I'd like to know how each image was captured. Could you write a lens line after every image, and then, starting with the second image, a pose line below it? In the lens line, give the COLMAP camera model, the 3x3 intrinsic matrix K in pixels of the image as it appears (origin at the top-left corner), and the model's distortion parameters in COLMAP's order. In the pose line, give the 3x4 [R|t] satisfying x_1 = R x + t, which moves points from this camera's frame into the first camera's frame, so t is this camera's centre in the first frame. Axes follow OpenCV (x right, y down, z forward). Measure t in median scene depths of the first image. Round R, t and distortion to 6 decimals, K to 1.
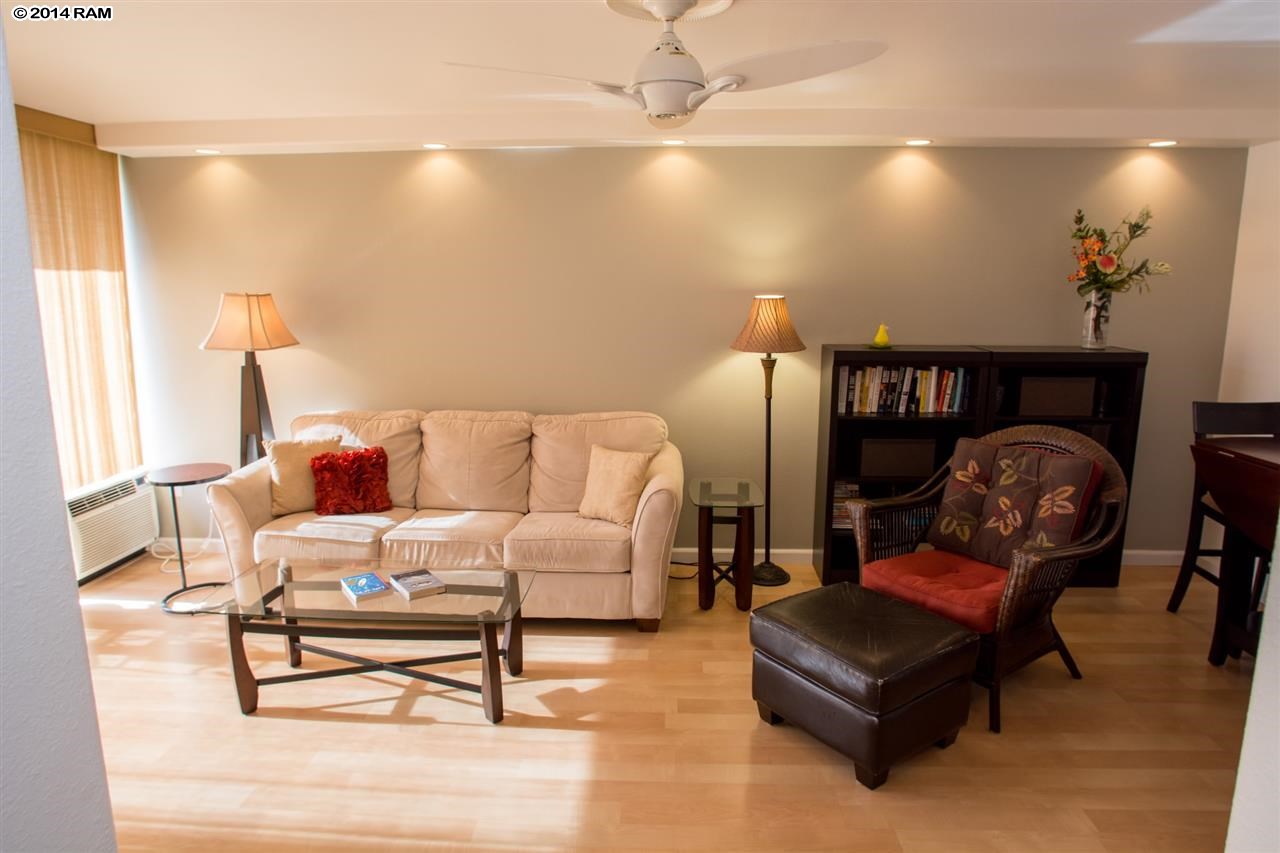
lens RADIAL K [[789.4, 0, 633.2], [0, 789.4, 427.3], [0, 0, 1]] dist [-0.070366, 0.035822]
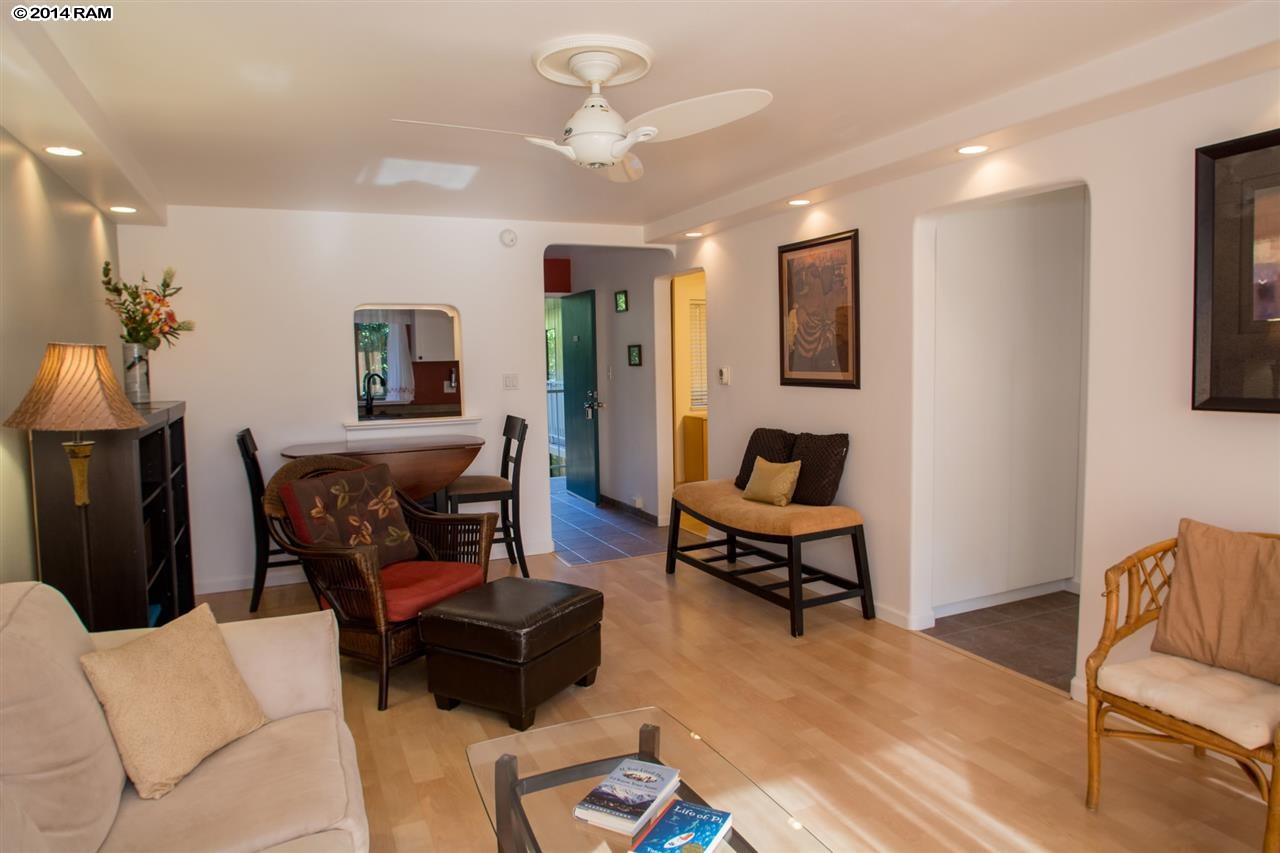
lens RADIAL K [[789.4, 0, 648.6], [0, 789.4, 421.5], [0, 0, 1]] dist [-0.070366, 0.035822]
pose [[-0.486074, -0.051683, 0.872388, -0.607817], [0.179494, 0.971063, 0.157539, -0.122623], [-0.855286, 0.233164, -0.462731, 0.939917]]
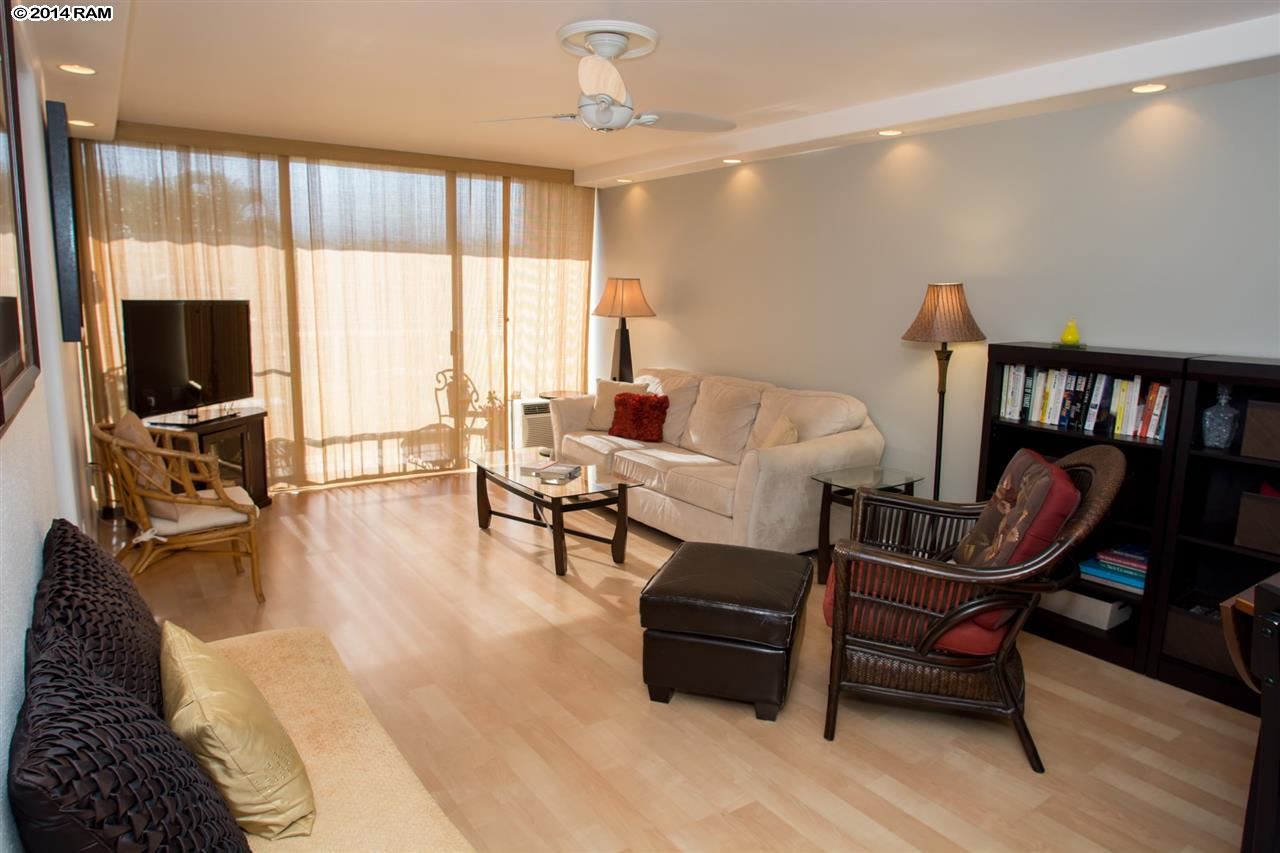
lens RADIAL K [[789.4, 0, 633.7], [0, 789.4, 425.0], [0, 0, 1]] dist [-0.070366, 0.035822]
pose [[0.612827, 0.147184, -0.776389, 0.717695], [-0.166331, 0.984515, 0.055349, 0.010781], [0.772513, 0.095218, 0.627819, 0.148518]]
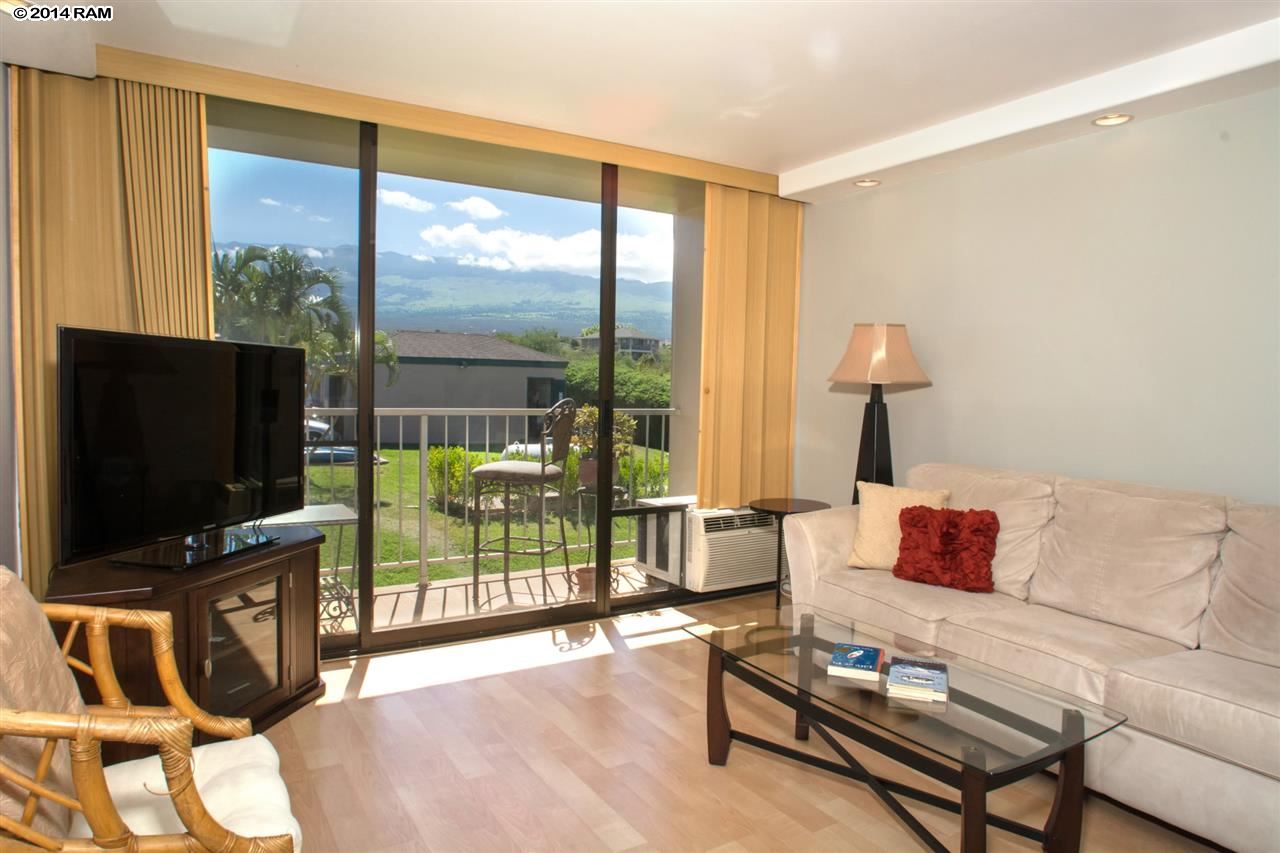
lens RADIAL K [[789.4, 0, 631.5], [0, 789.4, 430.1], [0, 0, 1]] dist [-0.070366, 0.035822]
pose [[0.563290, 0.060663, -0.824029, 0.111730], [-0.167839, 0.984910, -0.042225, 0.041741], [0.809033, 0.162089, 0.564972, 0.285513]]
